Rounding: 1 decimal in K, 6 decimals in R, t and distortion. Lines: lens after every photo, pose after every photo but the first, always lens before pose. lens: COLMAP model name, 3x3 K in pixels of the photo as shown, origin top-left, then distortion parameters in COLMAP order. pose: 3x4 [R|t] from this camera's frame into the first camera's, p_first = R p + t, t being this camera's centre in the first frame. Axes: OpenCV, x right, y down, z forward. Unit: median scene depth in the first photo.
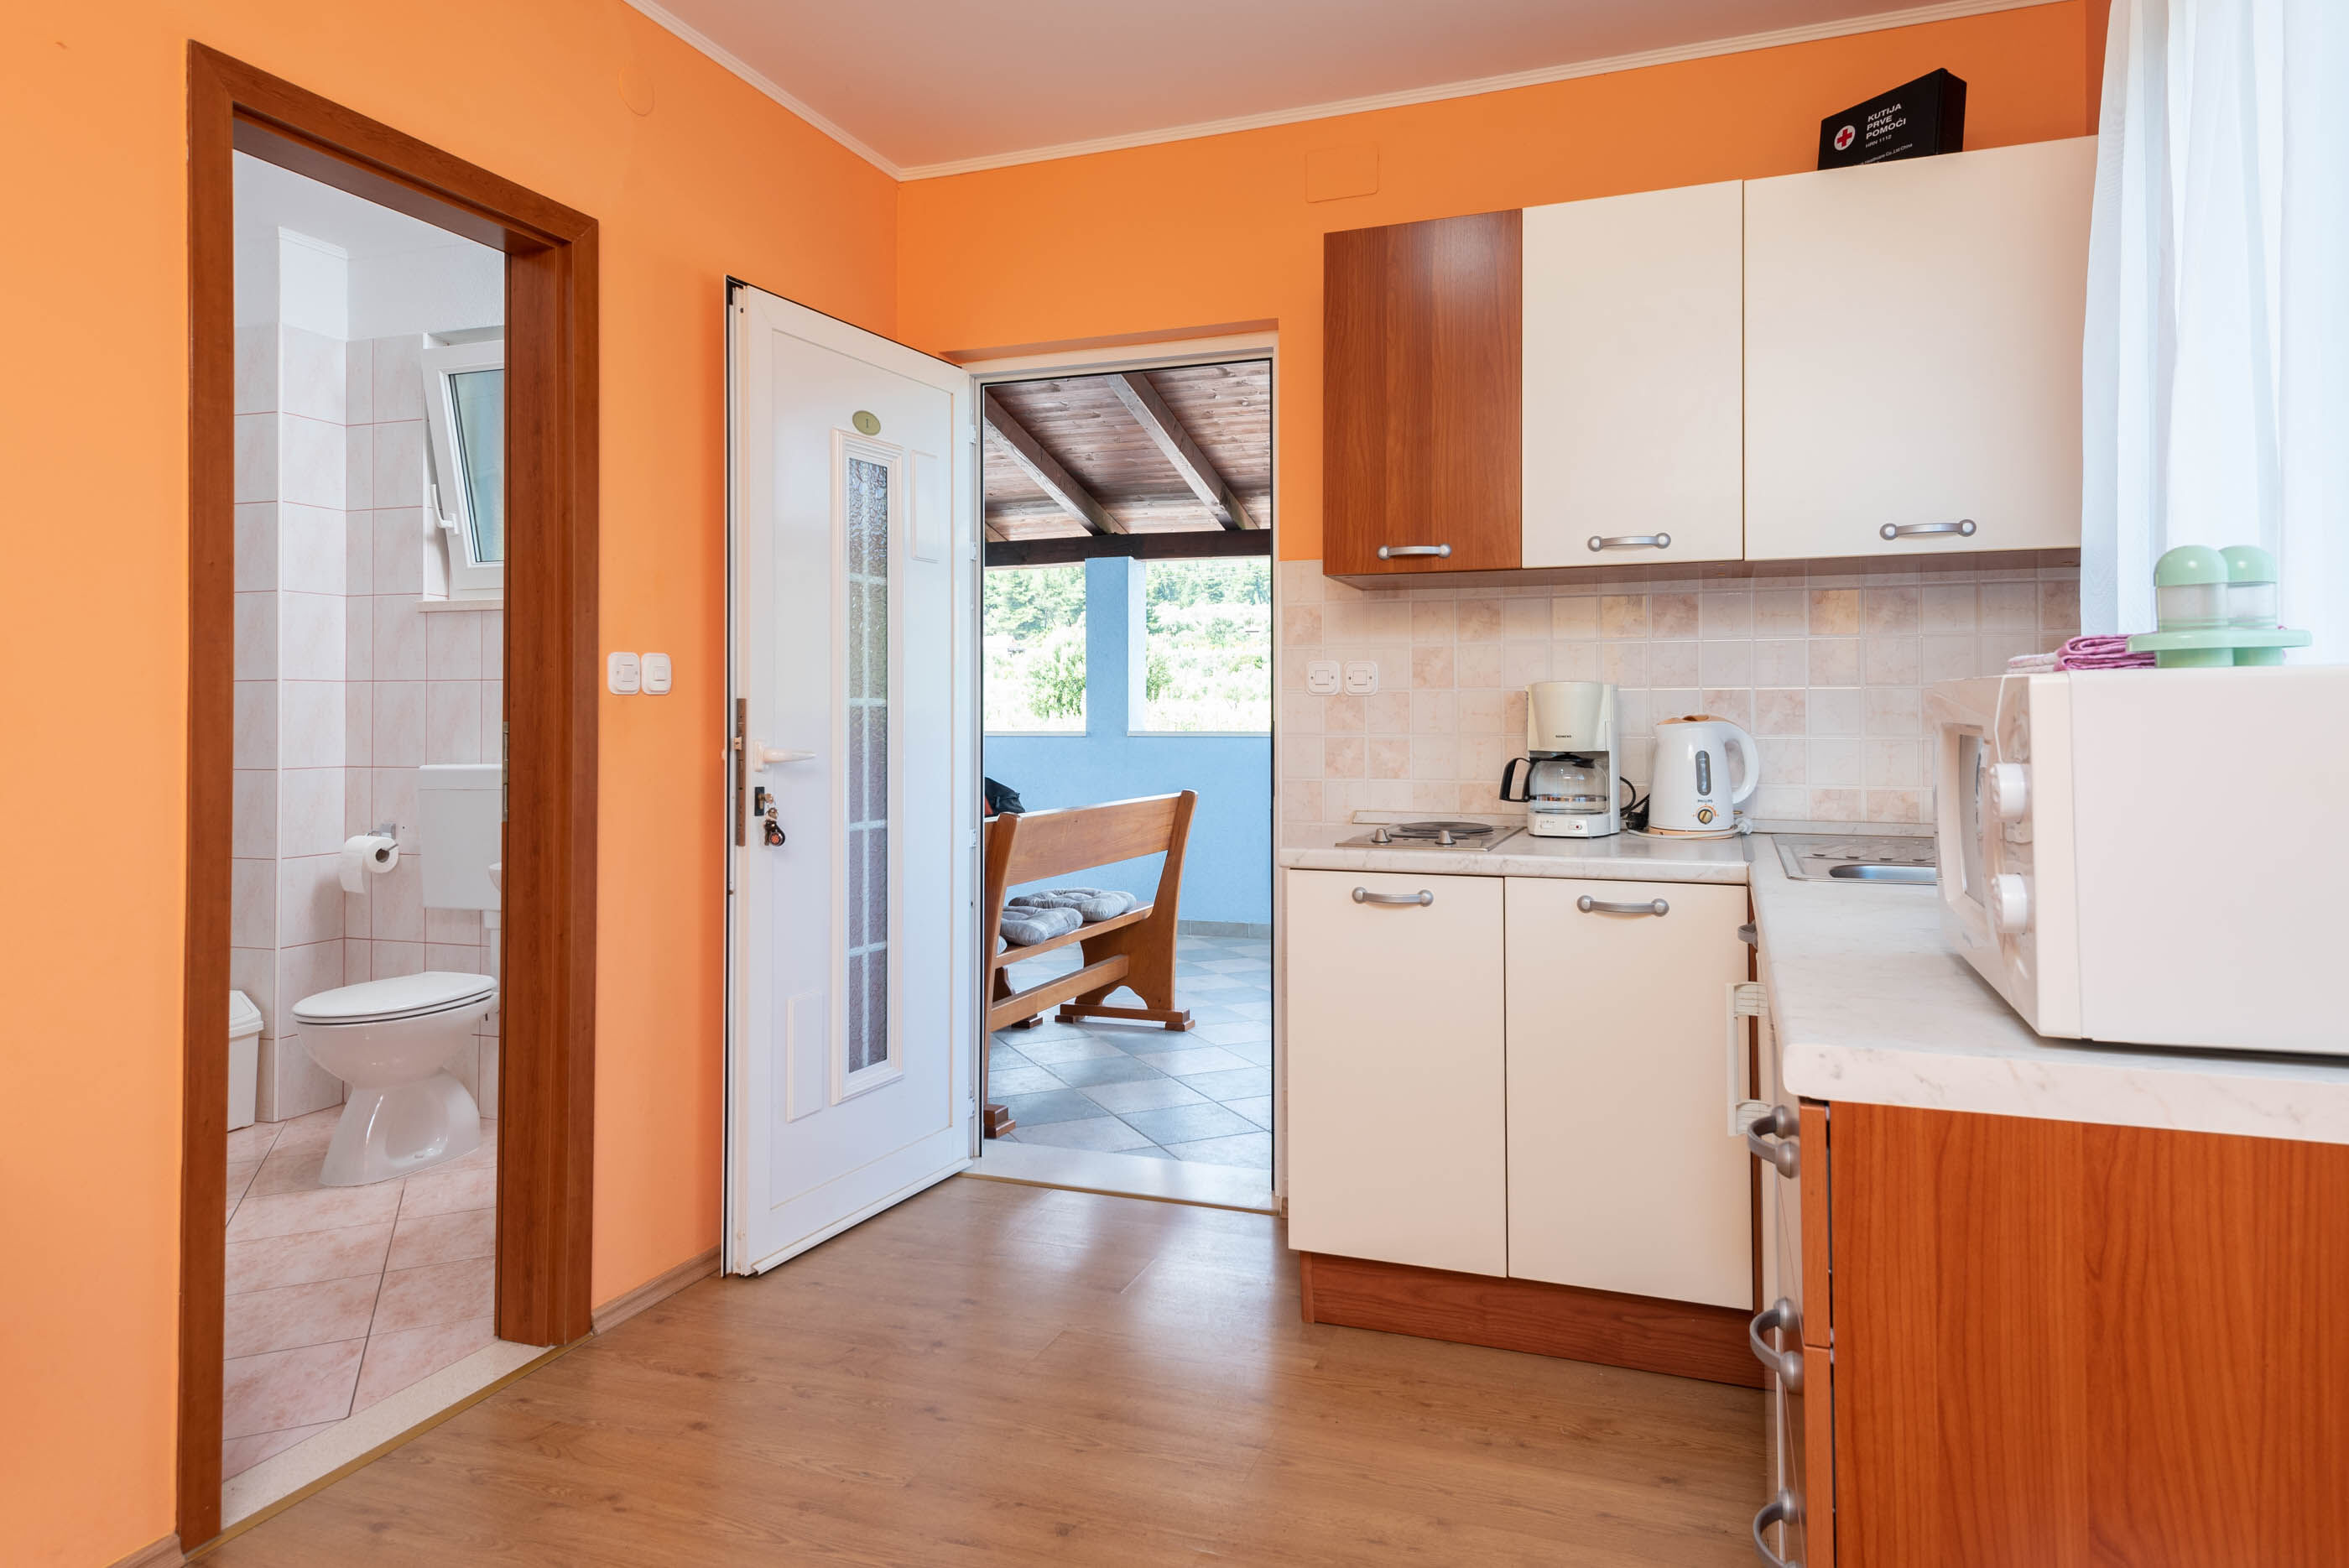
lens RADIAL K [[1433.4, 0, 1171.8], [0, 1433.4, 715.3], [0, 0, 1]] dist [0.028890, -0.001281]
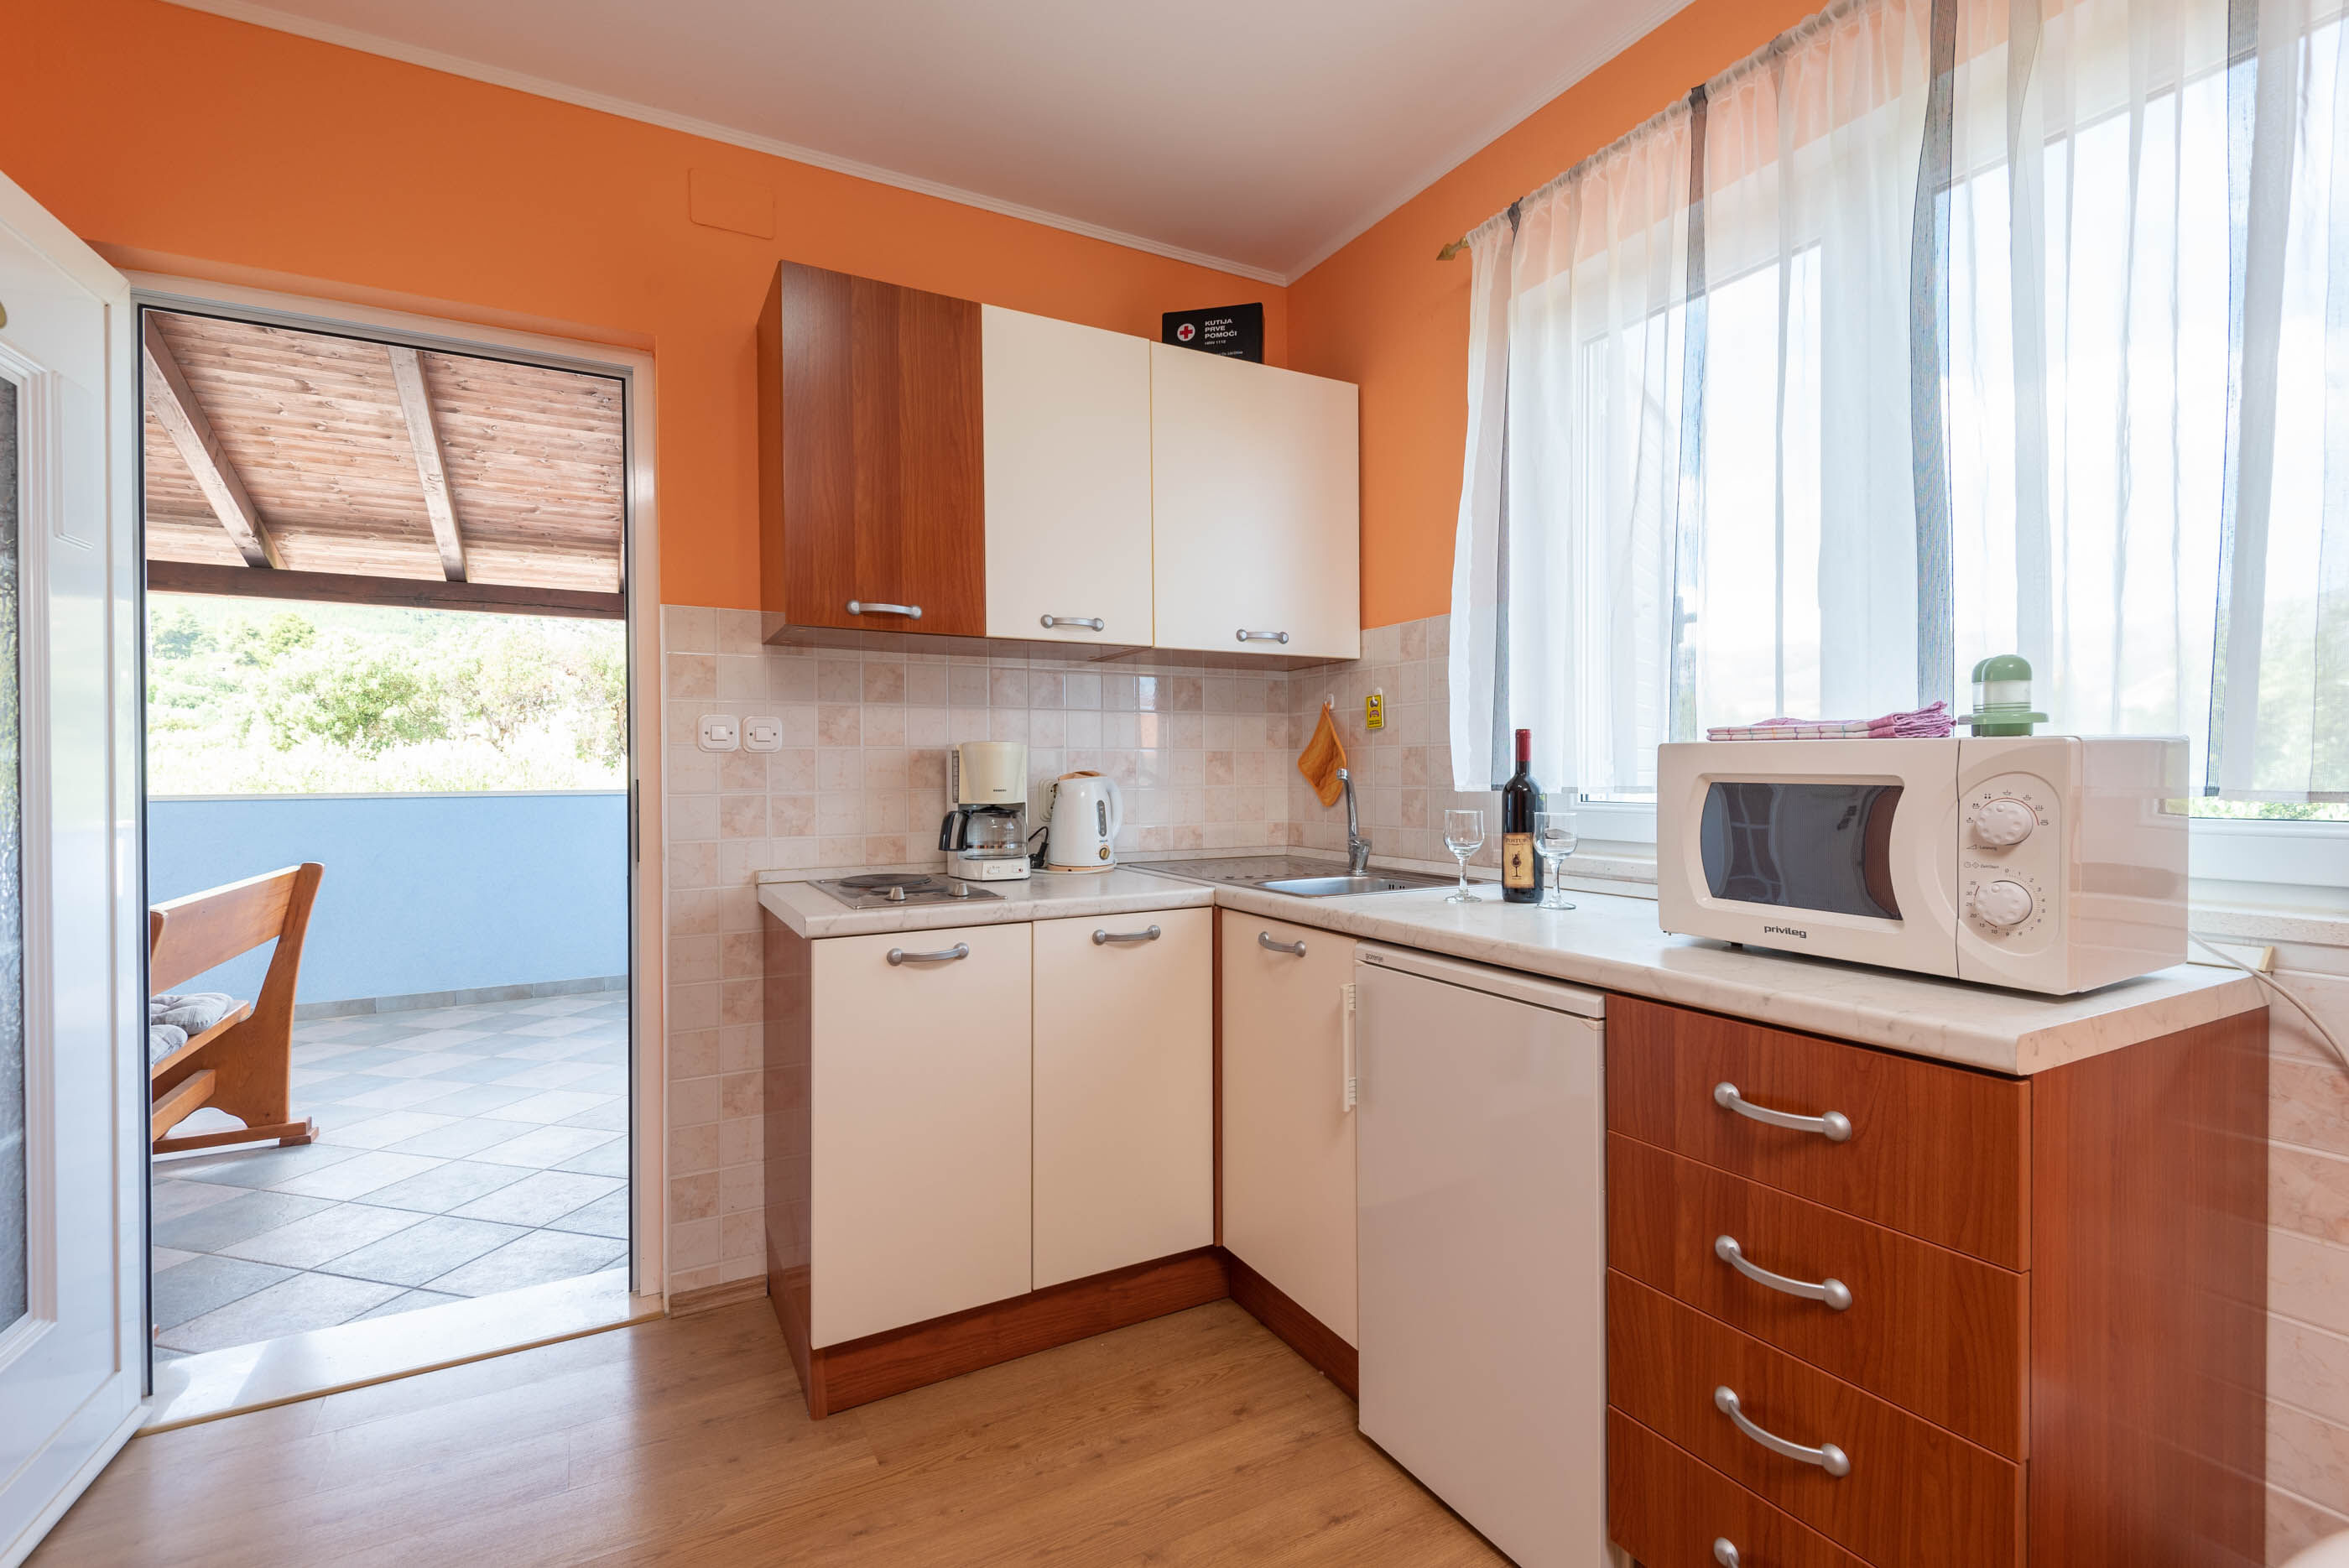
lens RADIAL K [[1066.4, 0, 1174.5], [0, 1066.4, 784.0], [0, 0, 1]] dist [0.027742, -0.014949]
pose [[0.649128, -0.011020, 0.760600, -0.279501], [0.004417, 0.999933, 0.010718, 0.001326], [-0.760667, -0.003598, 0.649133, 0.364650]]
